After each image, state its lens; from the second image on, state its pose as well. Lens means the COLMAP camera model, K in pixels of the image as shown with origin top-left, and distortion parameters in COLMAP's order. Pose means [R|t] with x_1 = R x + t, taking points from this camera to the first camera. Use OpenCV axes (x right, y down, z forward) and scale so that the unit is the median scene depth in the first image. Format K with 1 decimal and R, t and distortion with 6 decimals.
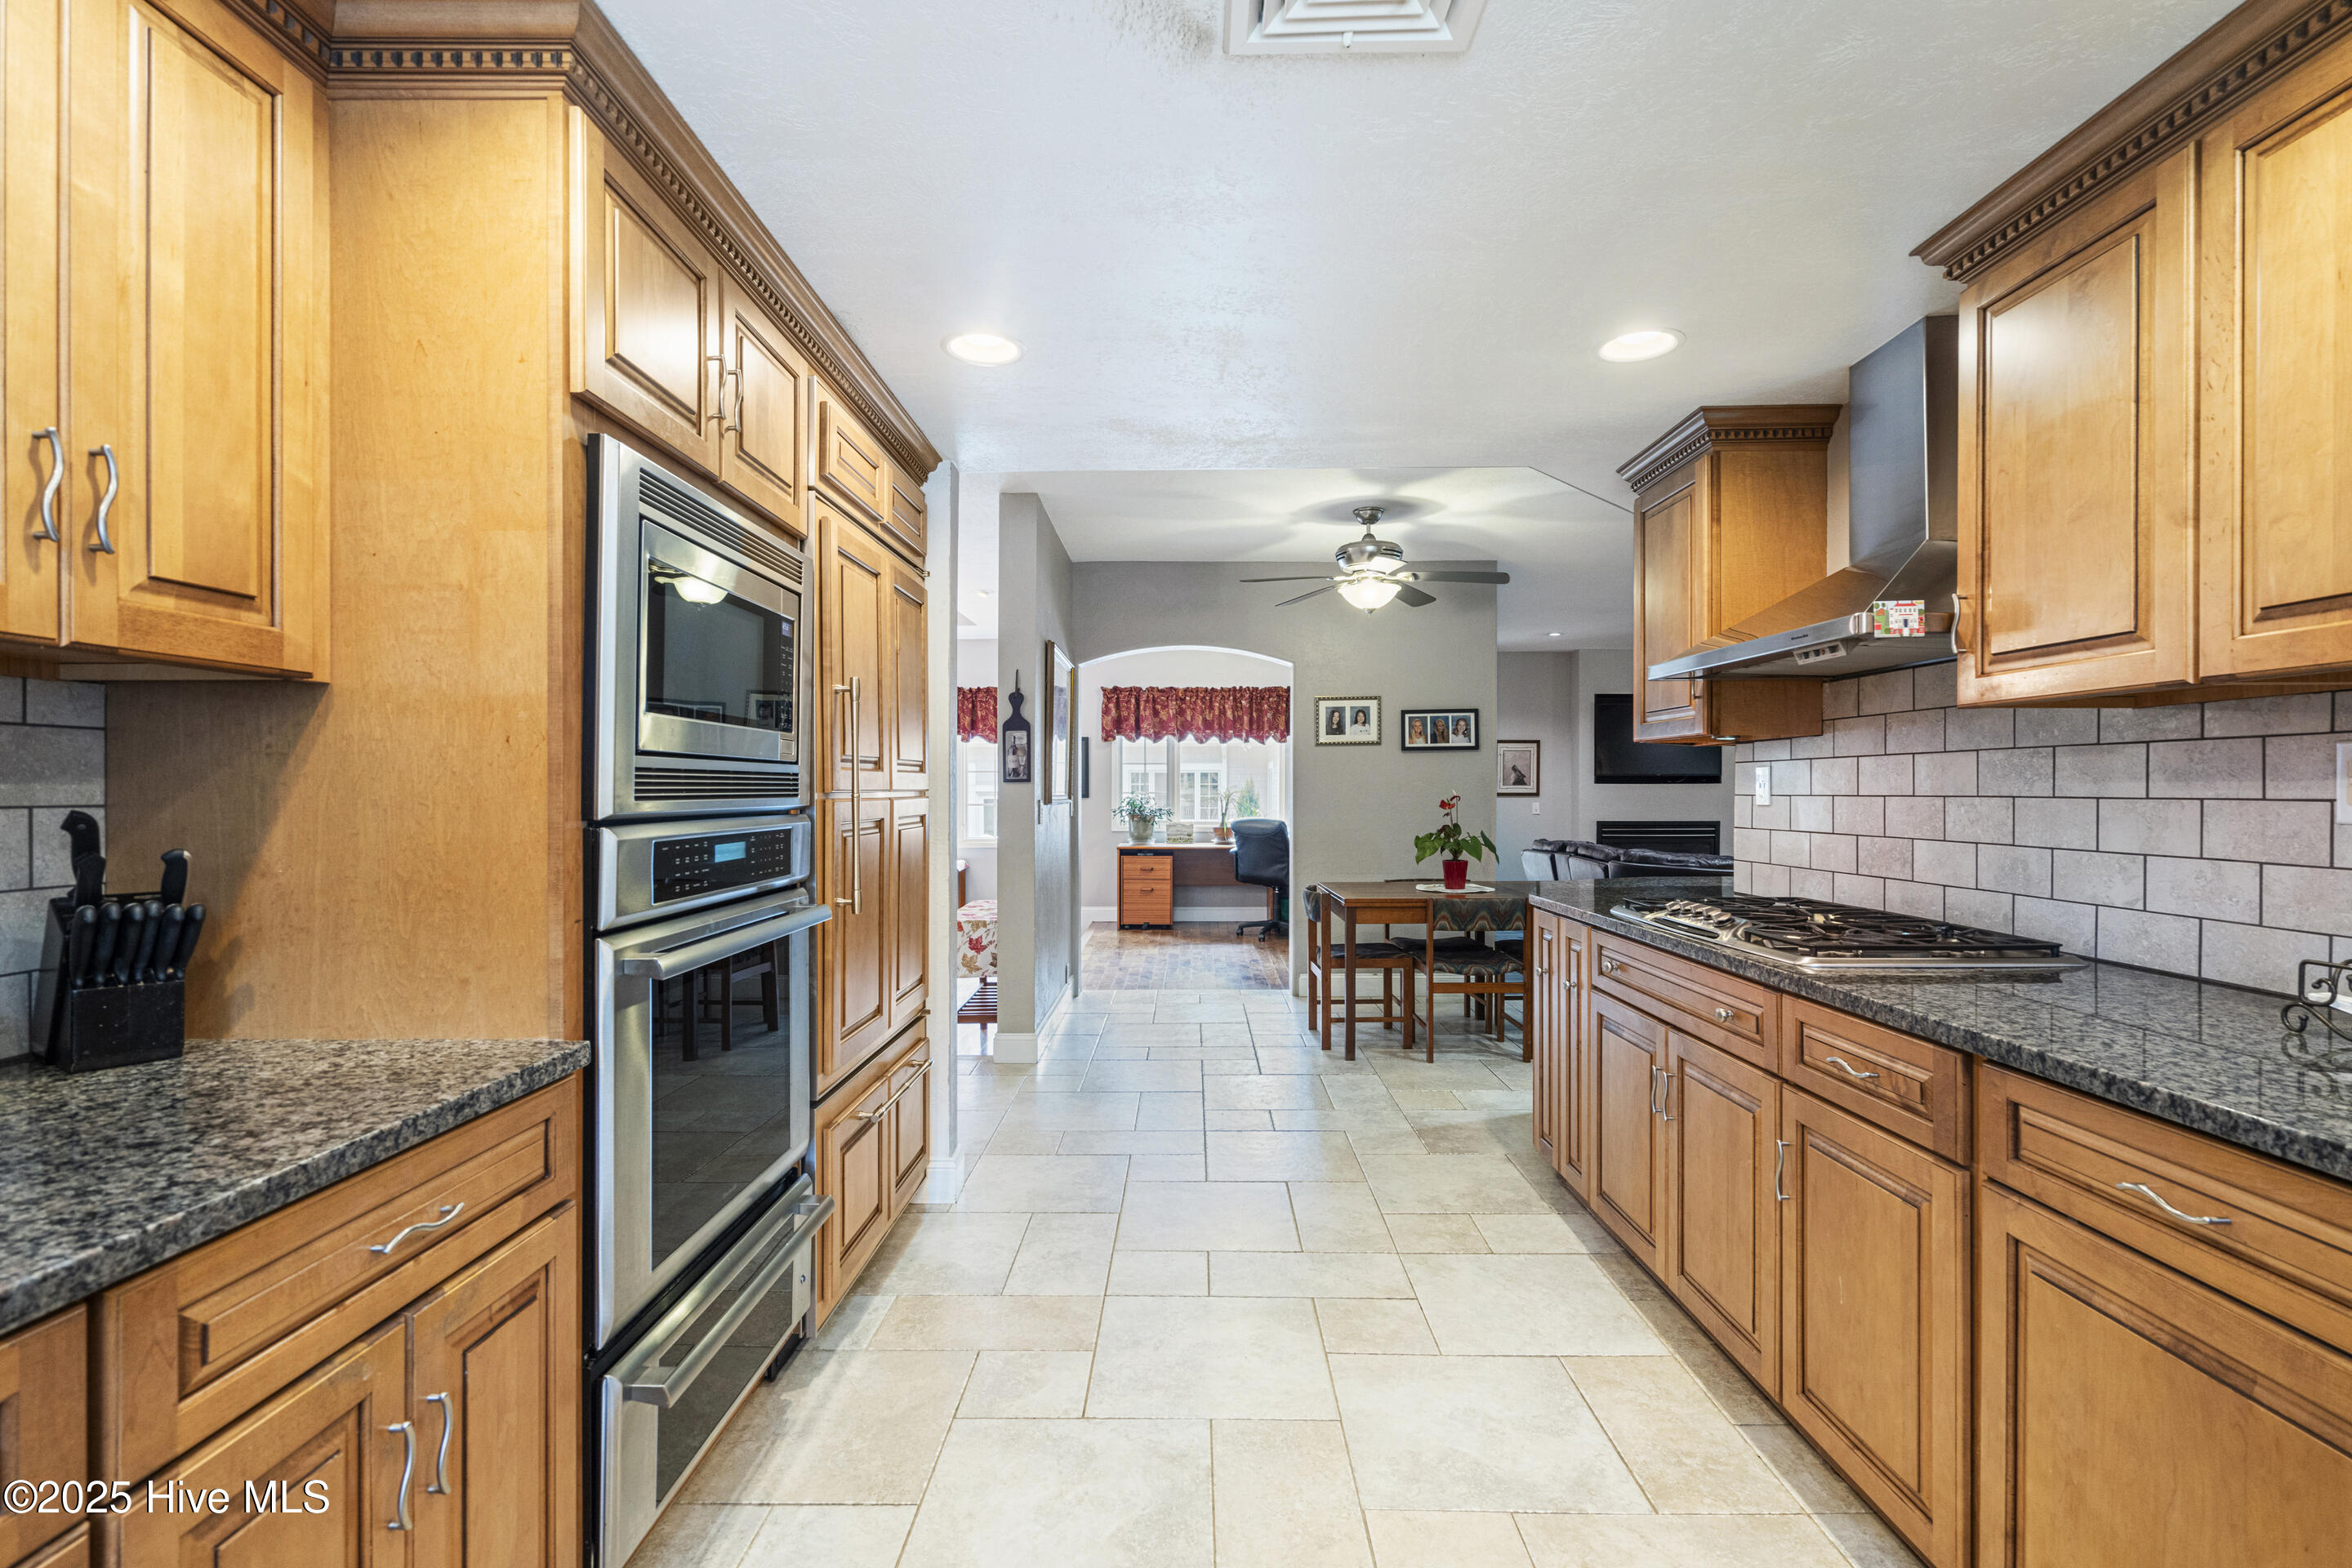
lens RADIAL K [[1076.8, 0, 1199.9], [0, 1076.8, 791.5], [0, 0, 1]] dist [-0.001792, 0.000786]
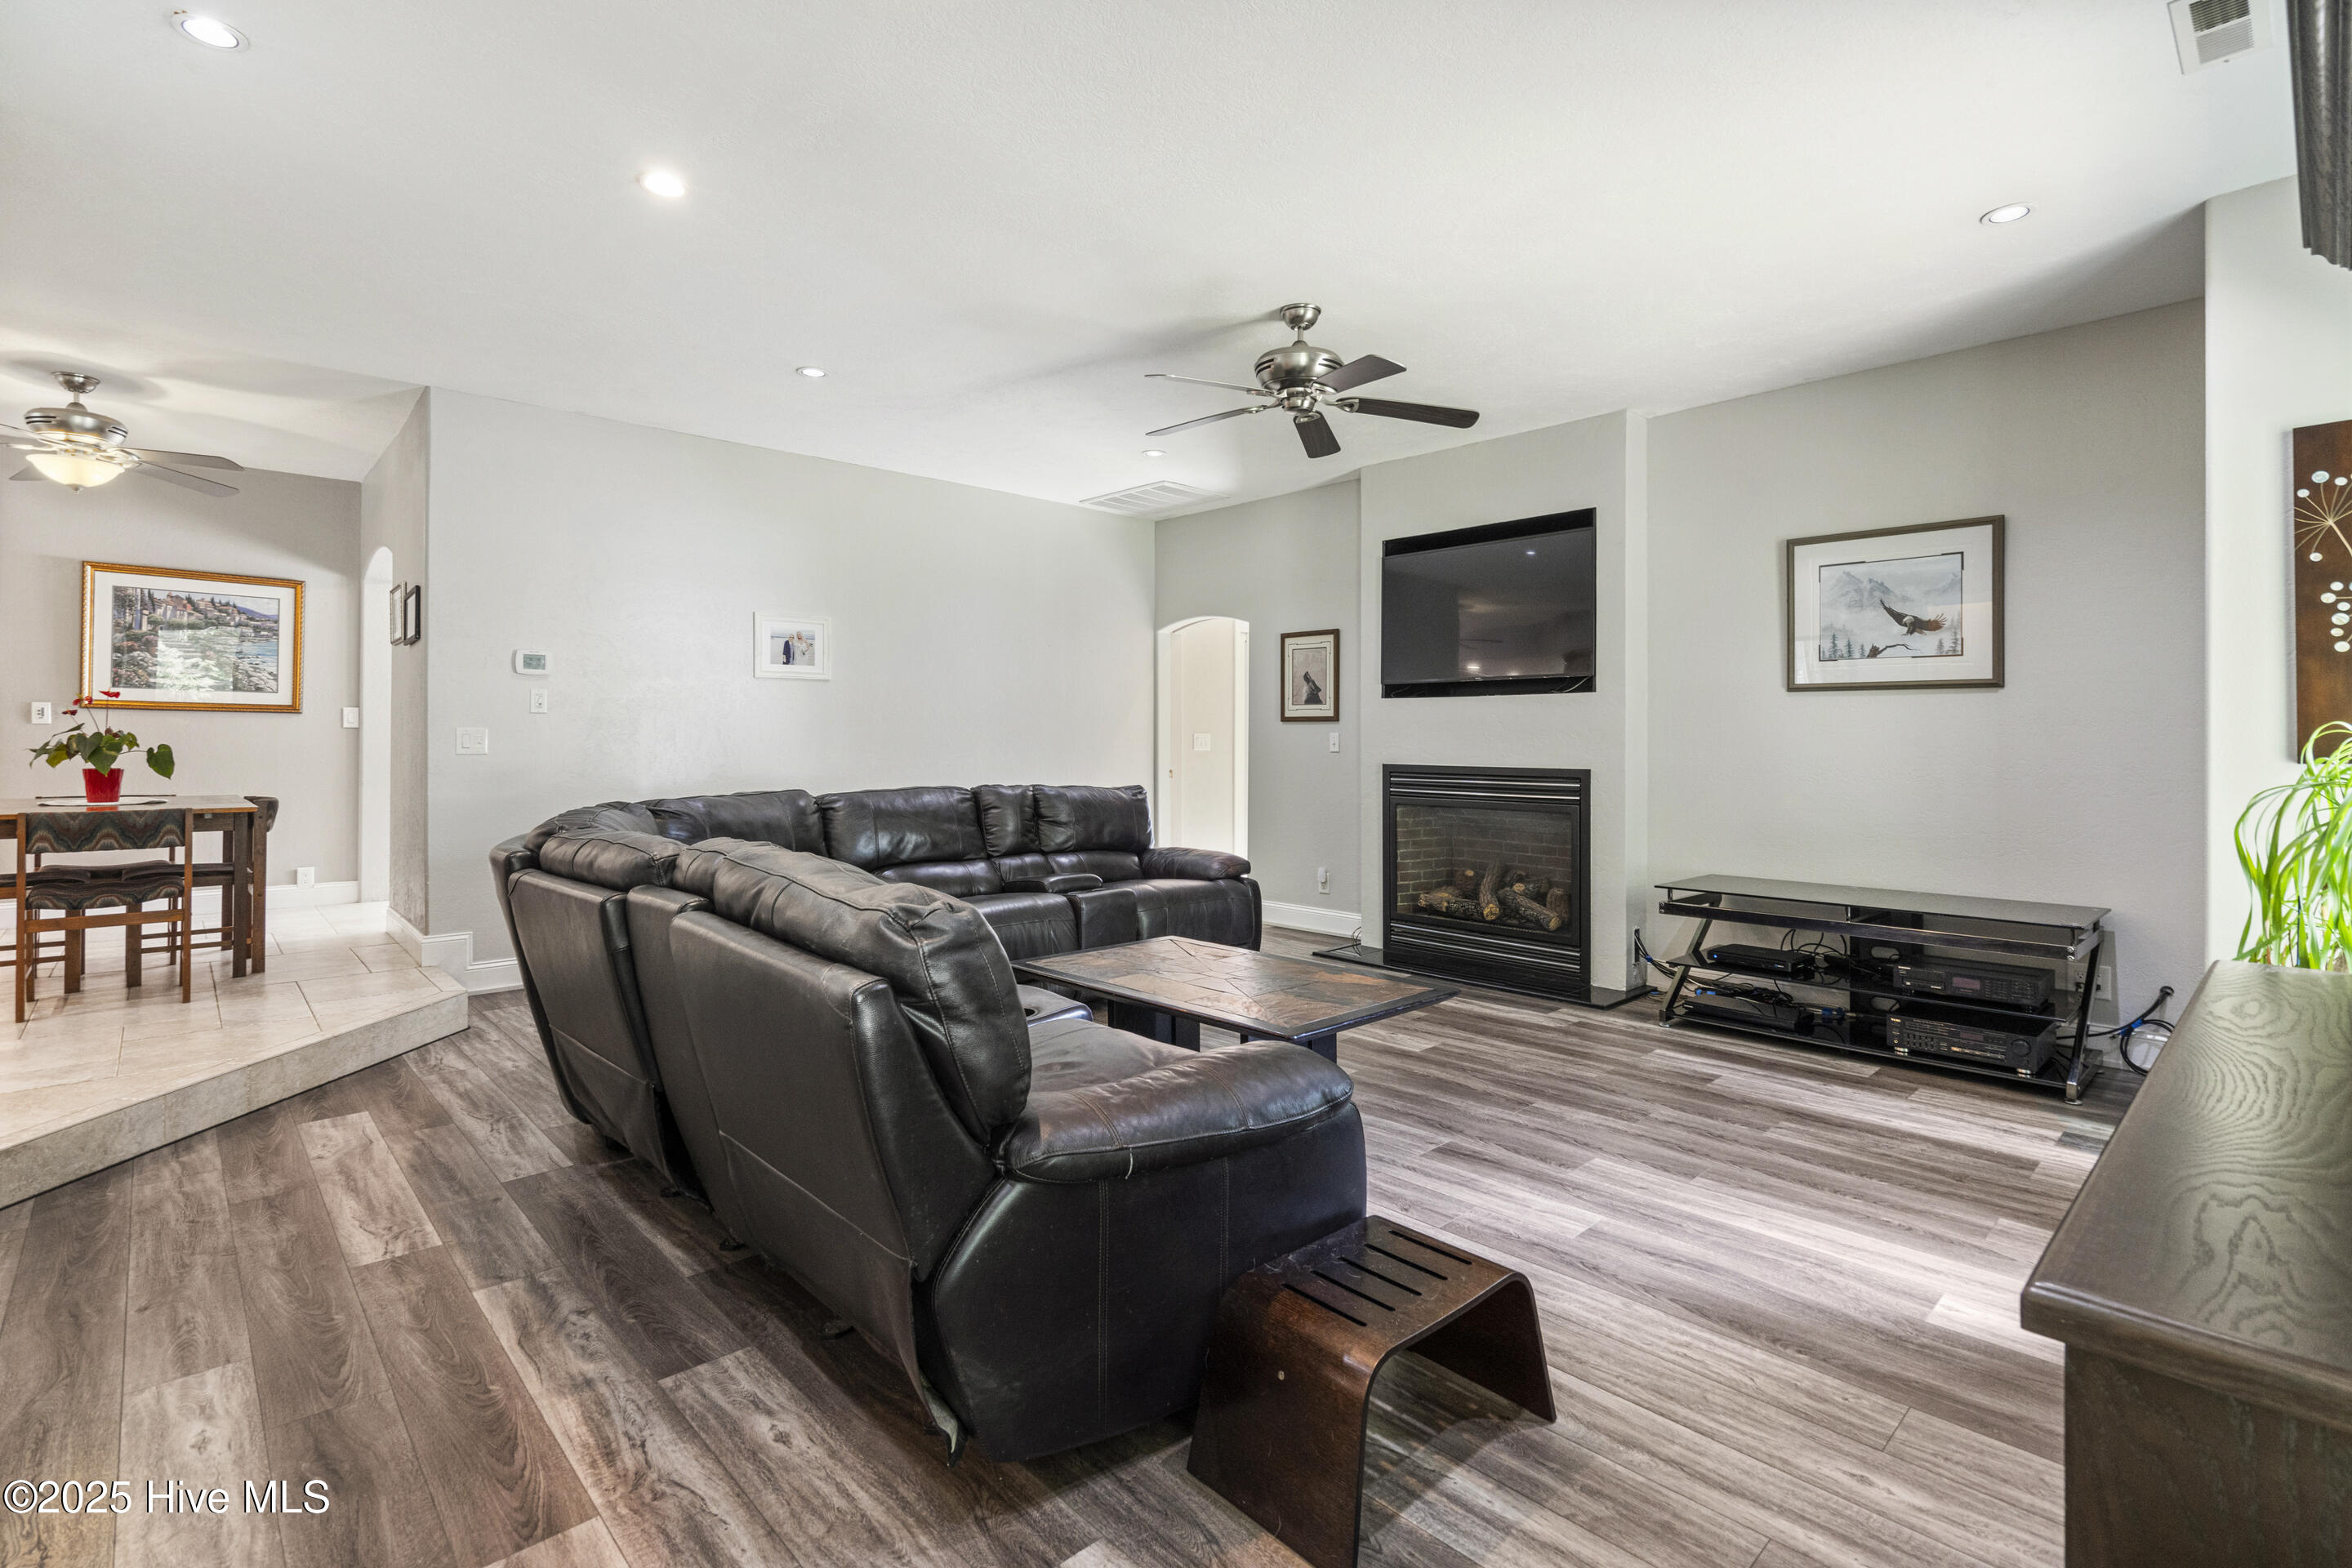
lens RADIAL K [[1076.8, 0, 1179.2], [0, 1076.8, 741.5], [0, 0, 1]] dist [-0.001792, 0.000786]
pose [[0.676697, 0.007321, -0.736225, 3.370641], [-0.011442, 0.999934, -0.000574, 0.081258], [0.736172, 0.008812, 0.676737, 2.499724]]
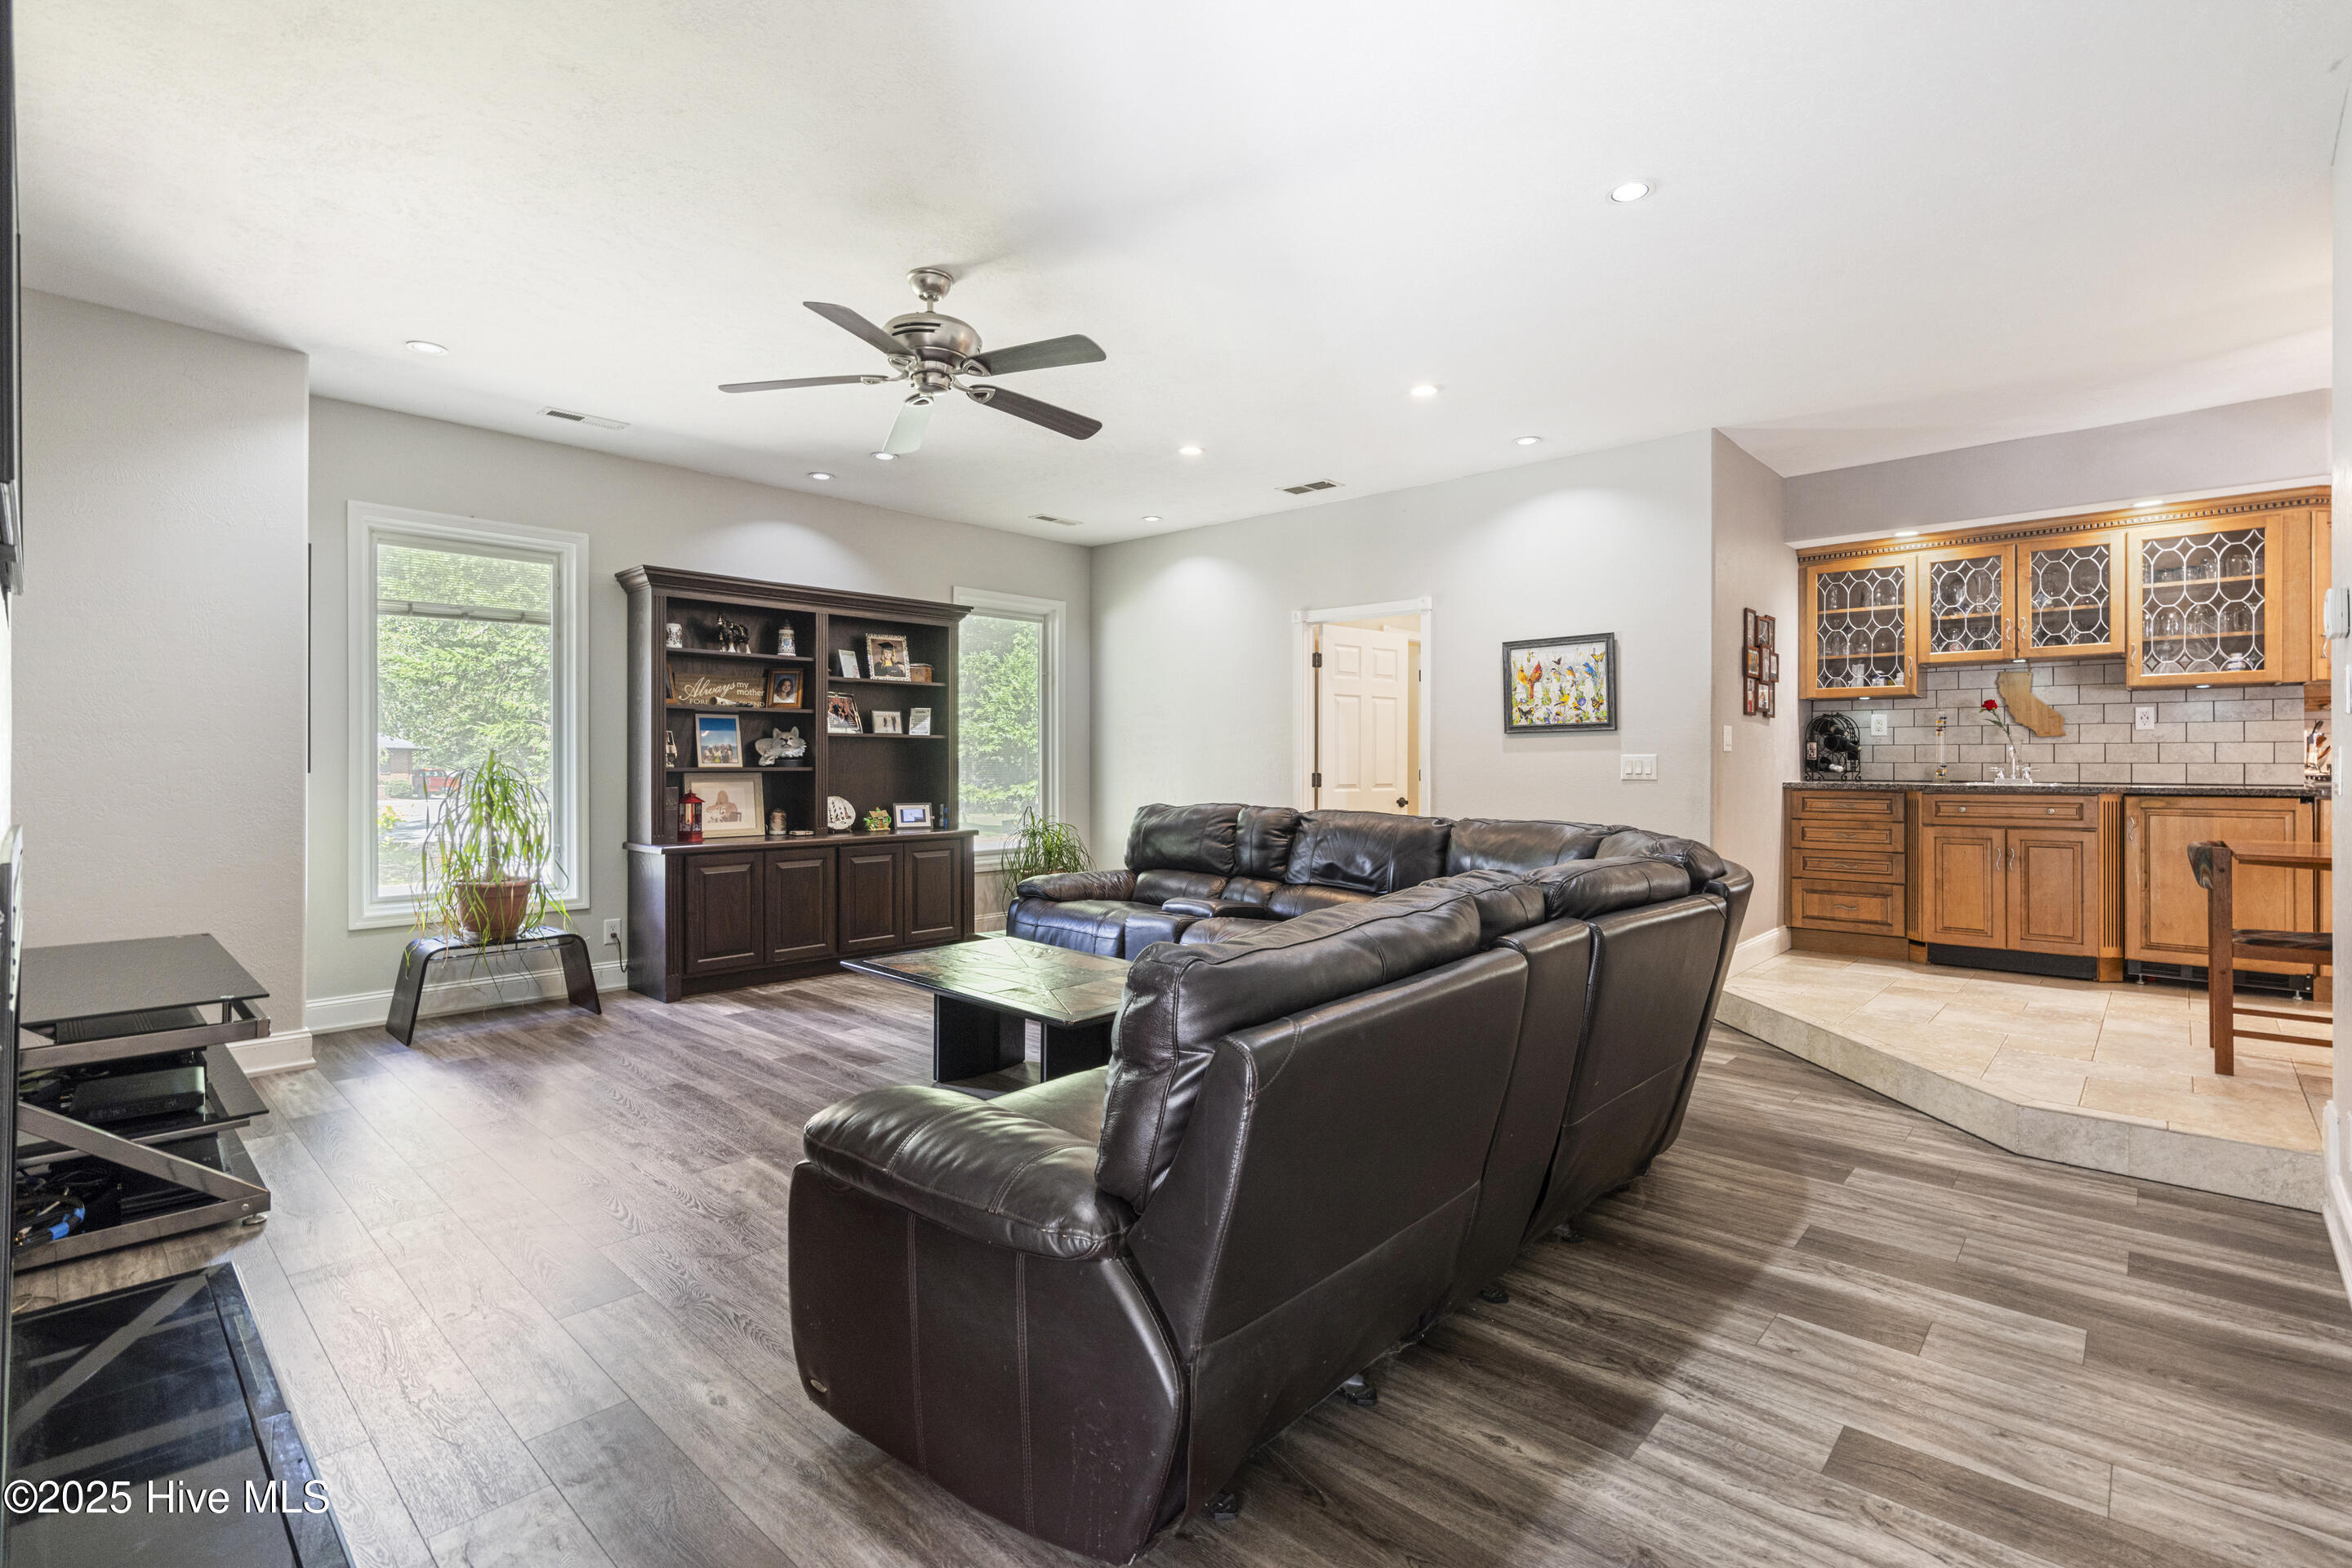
lens RADIAL K [[1076.8, 0, 1184.4], [0, 1076.8, 762.8], [0, 0, 1]] dist [-0.001792, 0.000786]
pose [[-0.730259, 0.001467, 0.683168, 0.907247], [0.004069, 0.999989, 0.002202, 0.079158], [-0.683158, 0.004387, -0.730258, 4.699217]]
